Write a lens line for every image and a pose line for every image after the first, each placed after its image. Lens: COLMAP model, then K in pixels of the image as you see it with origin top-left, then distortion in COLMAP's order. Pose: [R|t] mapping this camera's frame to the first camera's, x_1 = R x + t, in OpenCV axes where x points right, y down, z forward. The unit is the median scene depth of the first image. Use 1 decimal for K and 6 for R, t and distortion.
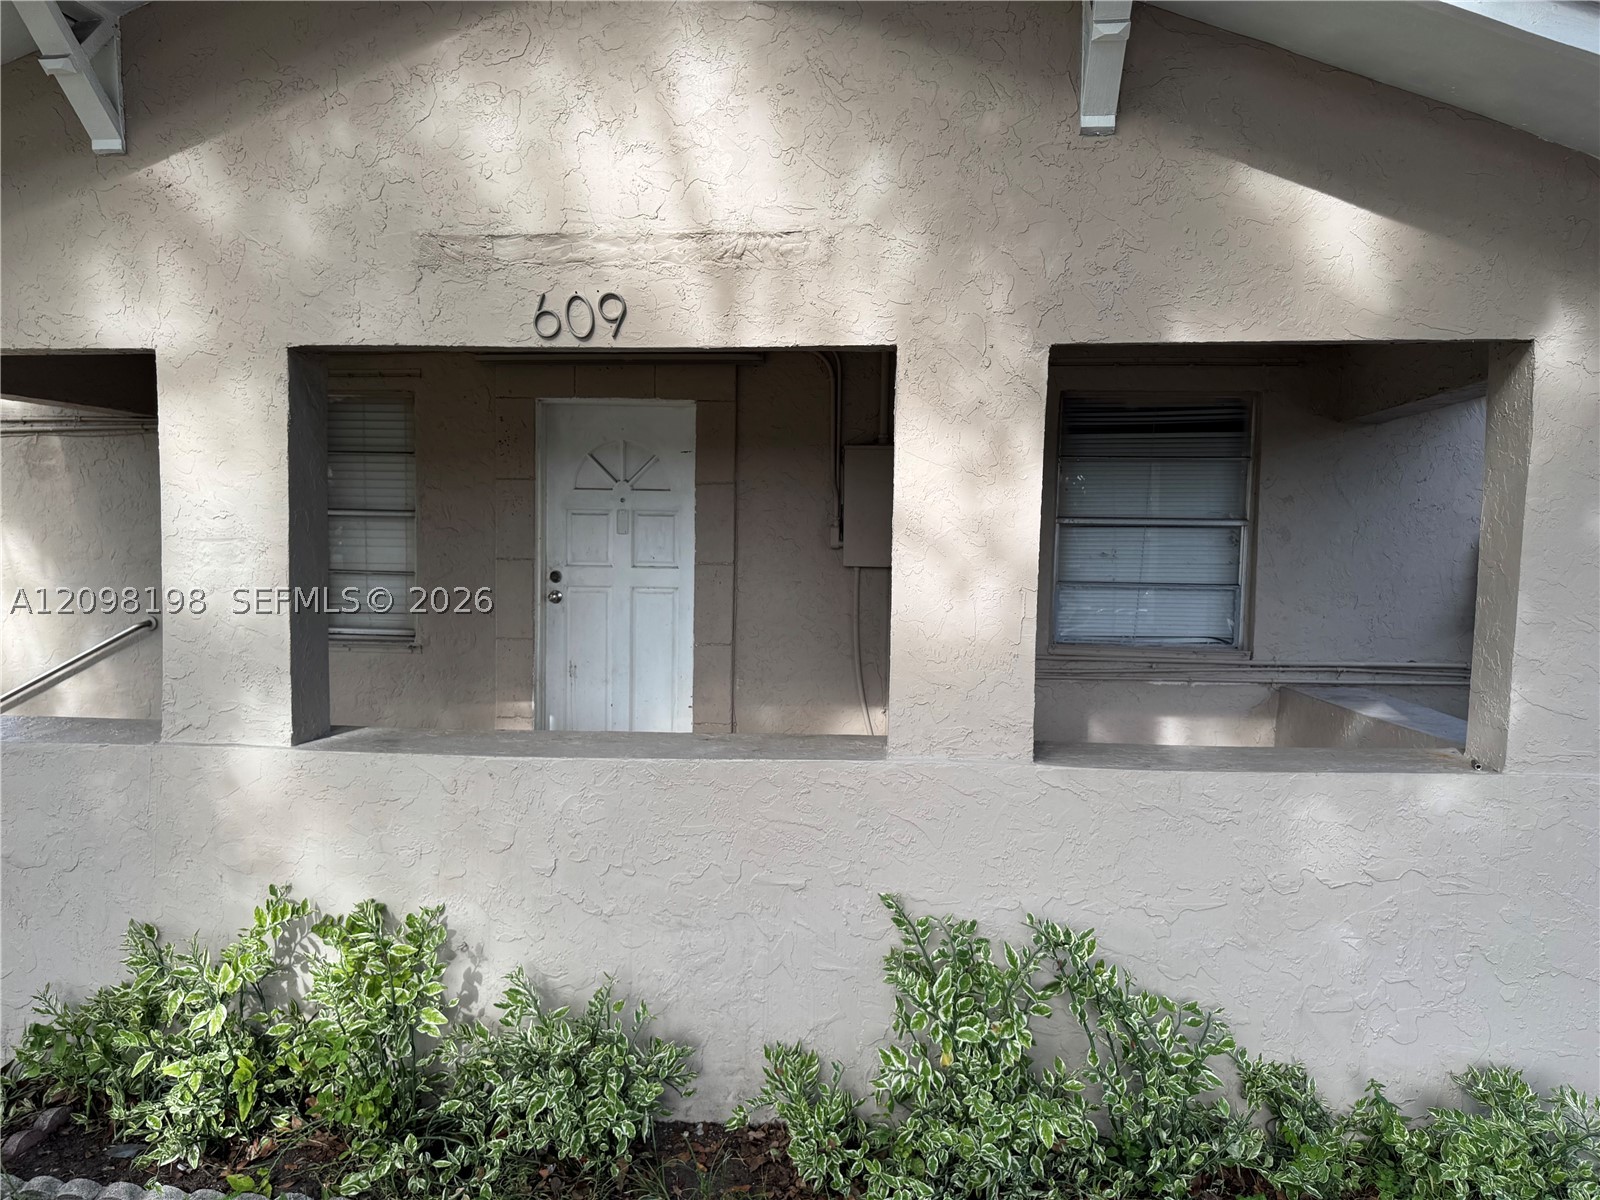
lens RADIAL K [[1125.2, 0, 792.7], [0, 1125.2, 613.3], [0, 0, 1]] dist [0.116481, -0.175083]
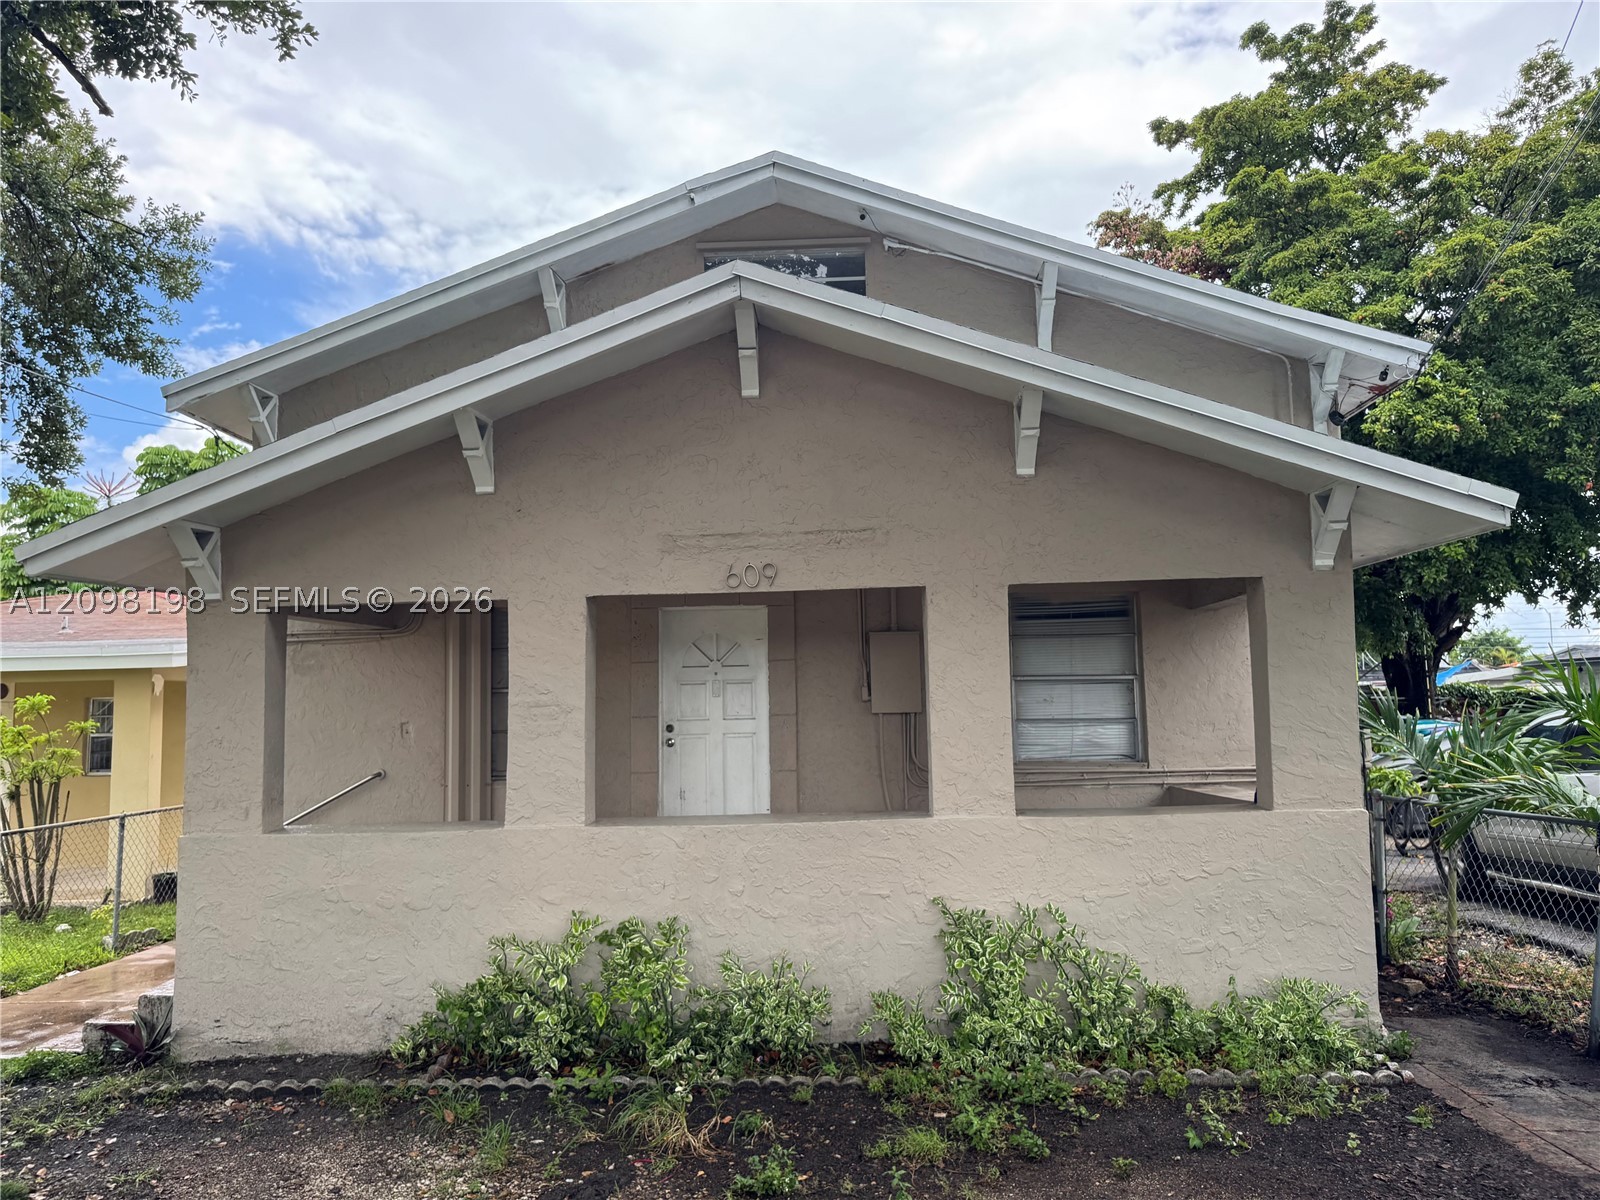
lens RADIAL K [[1125.2, 0, 792.7], [0, 1125.2, 613.3], [0, 0, 1]] dist [0.116481, -0.175083]
pose [[0.998212, -0.031452, 0.050833, -0.207307], [0.038420, 0.989048, -0.142509, 0.055875], [-0.045794, 0.144207, 0.988487, -0.752498]]
